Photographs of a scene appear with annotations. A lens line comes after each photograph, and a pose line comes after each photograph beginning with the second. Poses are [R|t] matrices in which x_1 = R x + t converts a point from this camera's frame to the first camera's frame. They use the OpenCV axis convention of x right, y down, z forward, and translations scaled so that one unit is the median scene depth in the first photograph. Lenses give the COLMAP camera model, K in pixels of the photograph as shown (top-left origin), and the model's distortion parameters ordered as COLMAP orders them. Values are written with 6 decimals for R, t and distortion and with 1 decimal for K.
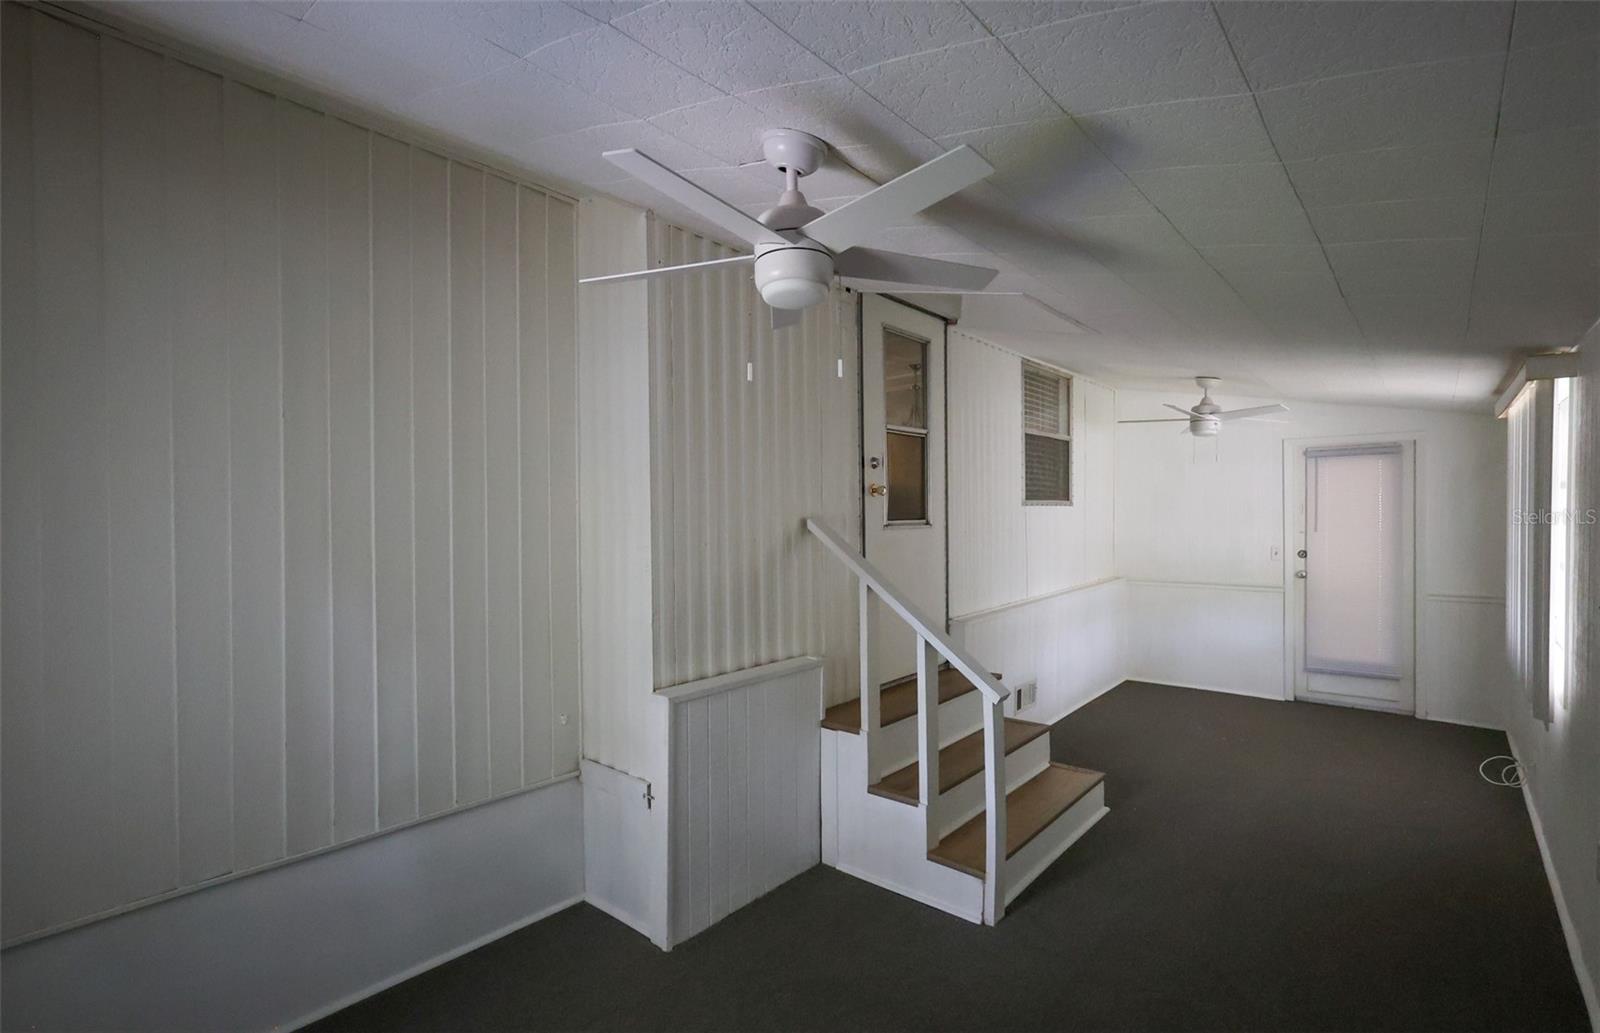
lens RADIAL K [[722.9, 0, 799.8], [0, 722.9, 522.3], [0, 0, 1]] dist [0.000543, 0.000028]
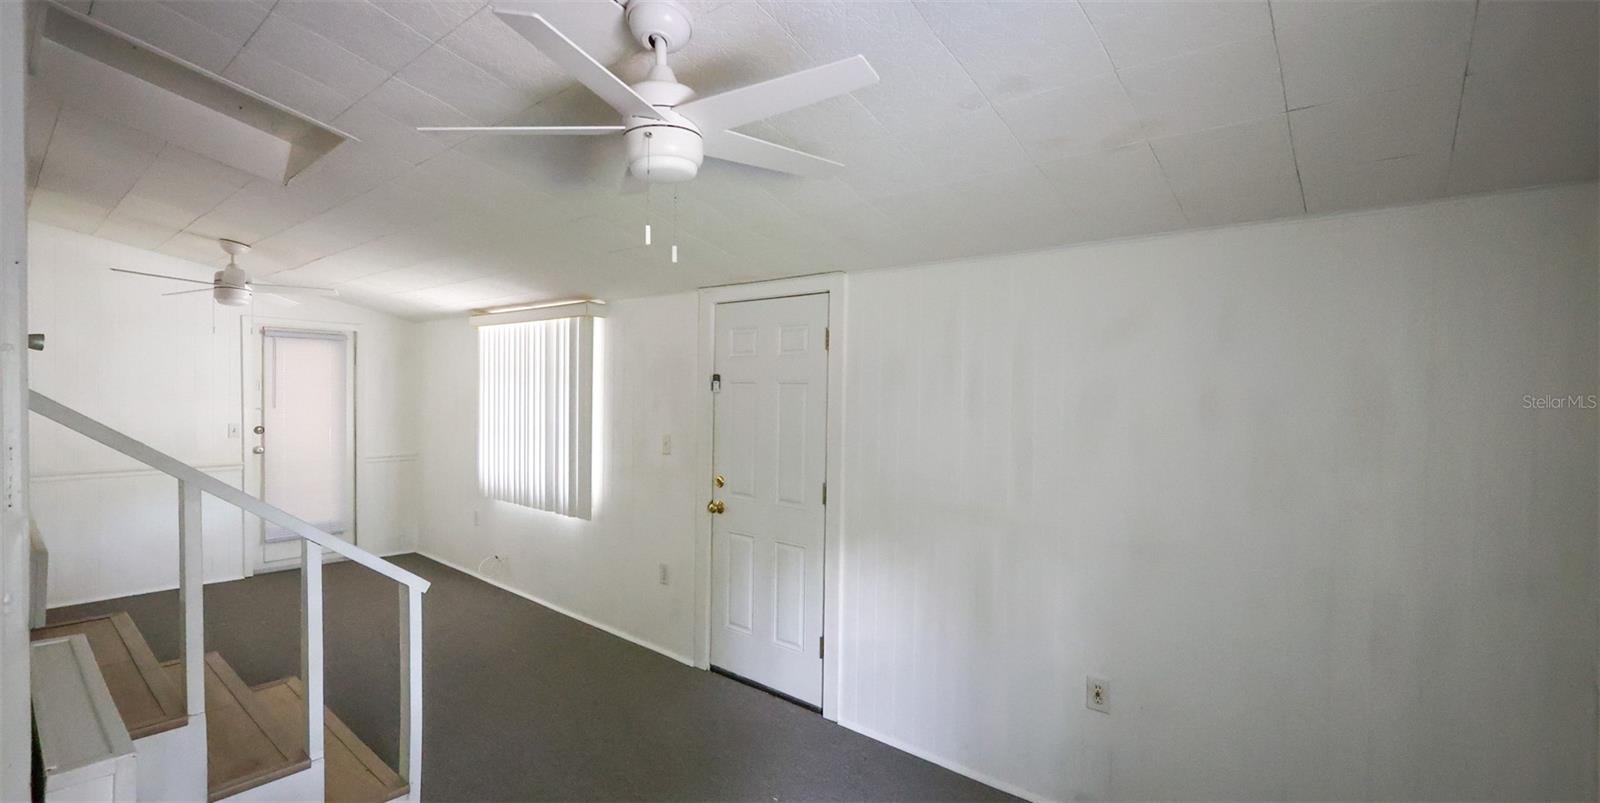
lens RADIAL K [[701.0, 0, 799.7], [0, 701.0, 401.5], [0, 0, 1]] dist [-0.000415, -0.000037]
pose [[-0.015399, -0.000562, 0.999881, -0.327353], [-0.002093, 0.999998, 0.000530, 0.001613], [-0.999879, -0.002085, -0.015400, 0.270737]]
